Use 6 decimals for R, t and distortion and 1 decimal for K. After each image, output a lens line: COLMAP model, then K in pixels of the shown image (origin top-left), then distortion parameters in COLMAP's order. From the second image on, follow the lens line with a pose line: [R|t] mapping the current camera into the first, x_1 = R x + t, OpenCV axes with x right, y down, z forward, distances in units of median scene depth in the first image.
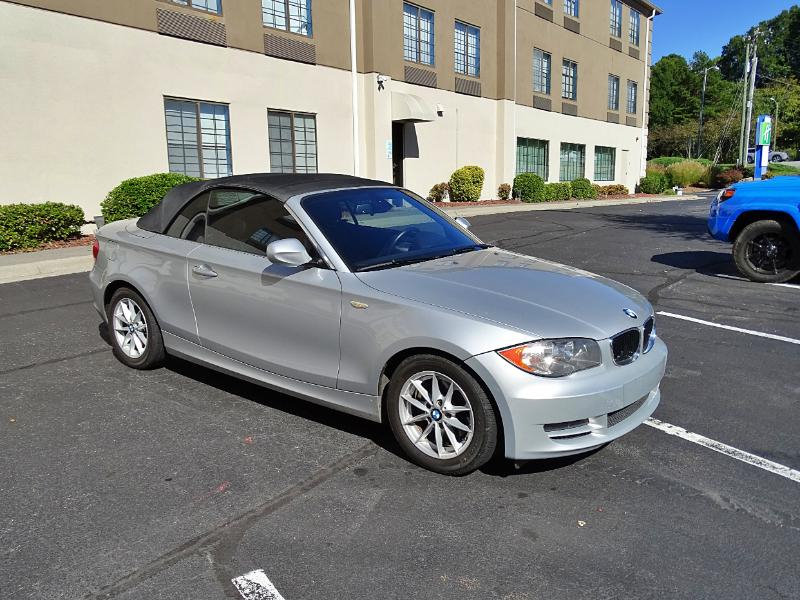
lens RADIAL K [[715.6, 0, 405.1], [0, 715.6, 310.2], [0, 0, 1]] dist [0.024003, -0.007273]
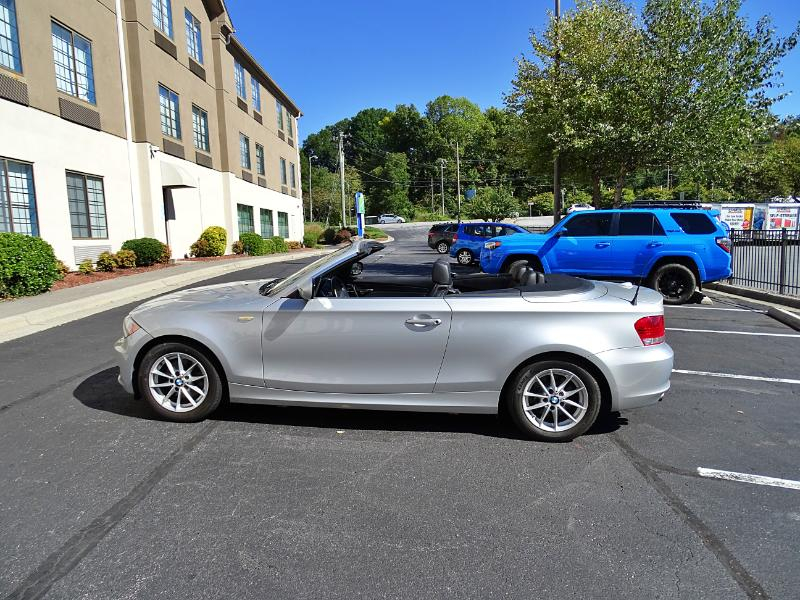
lens RADIAL K [[573.1, 0, 438.9], [0, 573.1, 306.0], [0, 0, 1]] dist [0.013887, -0.016247]
pose [[0.788805, -0.081946, 0.609156, -0.267866], [0.119634, 0.992588, -0.021389, -0.009199], [-0.602888, 0.089748, 0.792762, 0.053621]]
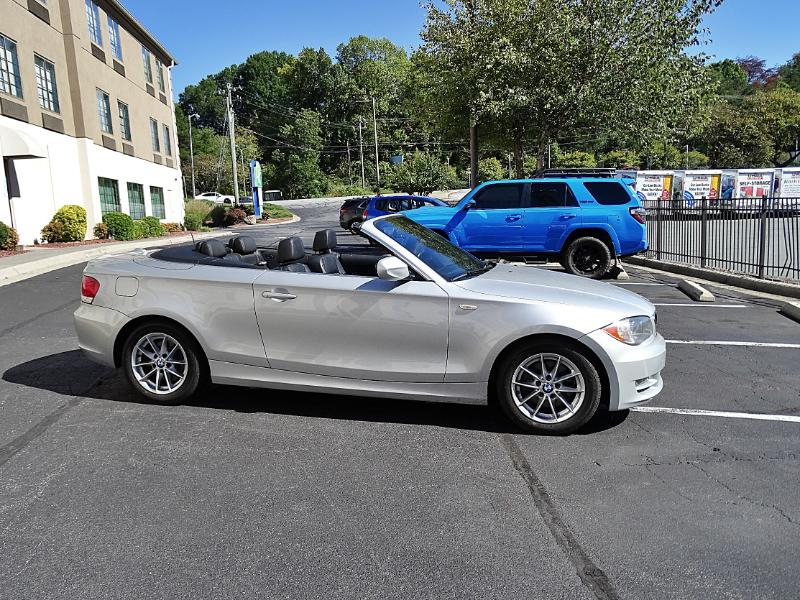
lens RADIAL K [[715.6, 0, 442.5], [0, 715.6, 327.1], [0, 0, 1]] dist [0.024003, -0.007273]
pose [[0.717276, -0.128543, 0.684830, -0.311123], [0.150448, 0.988224, 0.027915, 0.013996], [-0.680353, 0.083009, 0.728168, -0.050521]]
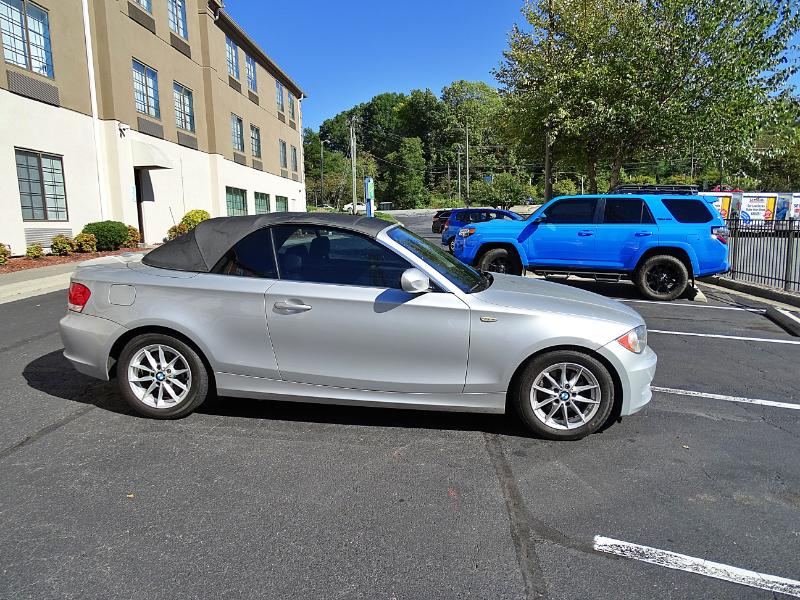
lens RADIAL K [[573.1, 0, 436.4], [0, 573.1, 304.2], [0, 0, 1]] dist [0.013887, -0.016247]
pose [[0.813720, -0.079883, 0.575742, -0.179958], [0.102318, 0.994730, -0.006593, -0.009762], [-0.572181, 0.064273, 0.817605, 0.062403]]
